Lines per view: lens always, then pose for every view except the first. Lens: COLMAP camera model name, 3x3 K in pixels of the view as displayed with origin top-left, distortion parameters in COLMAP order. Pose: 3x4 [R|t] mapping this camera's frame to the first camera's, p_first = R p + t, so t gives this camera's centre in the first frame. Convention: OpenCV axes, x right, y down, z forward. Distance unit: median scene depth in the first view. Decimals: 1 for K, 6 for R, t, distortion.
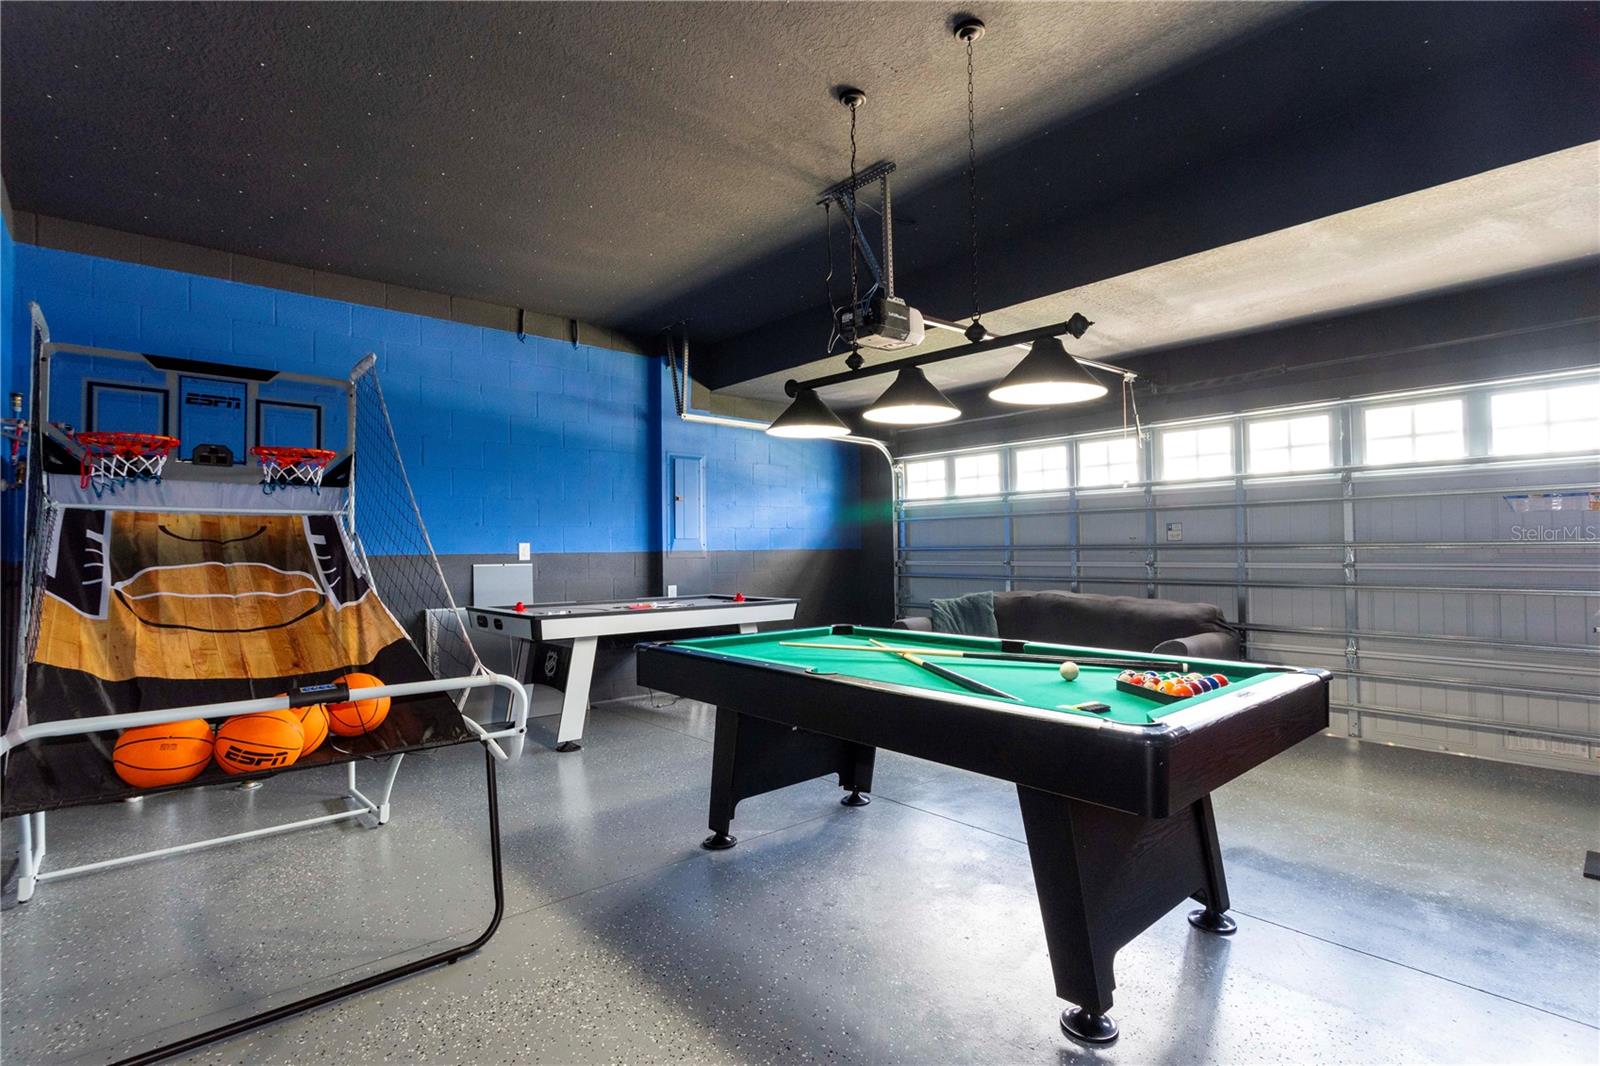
lens RADIAL K [[755.9, 0, 800.0], [0, 755.9, 533.0], [0, 0, 1]] dist [-0.001677, 0.000101]
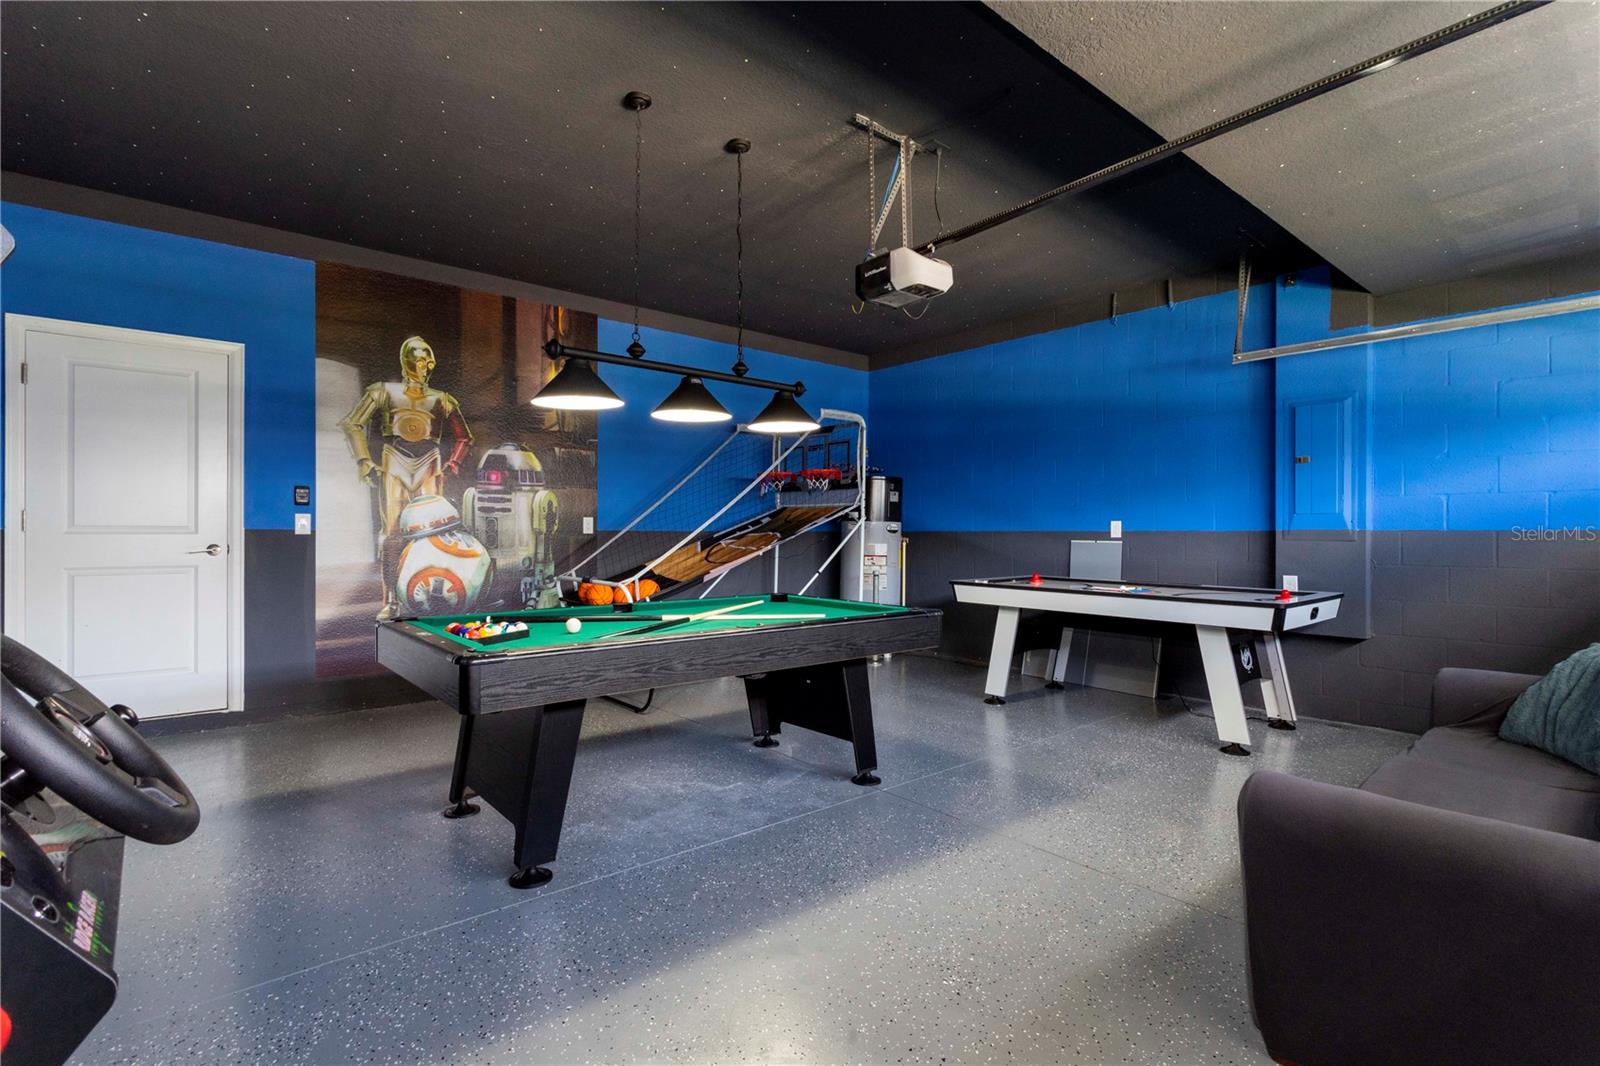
lens RADIAL K [[755.9, 0, 800.0], [0, 755.9, 533.0], [0, 0, 1]] dist [-0.001677, 0.000101]
pose [[-0.014617, 0.014142, -0.999793, 0.673763], [0.021239, 0.999679, 0.013830, 0.006510], [0.999668, -0.021032, -0.014913, 0.585949]]
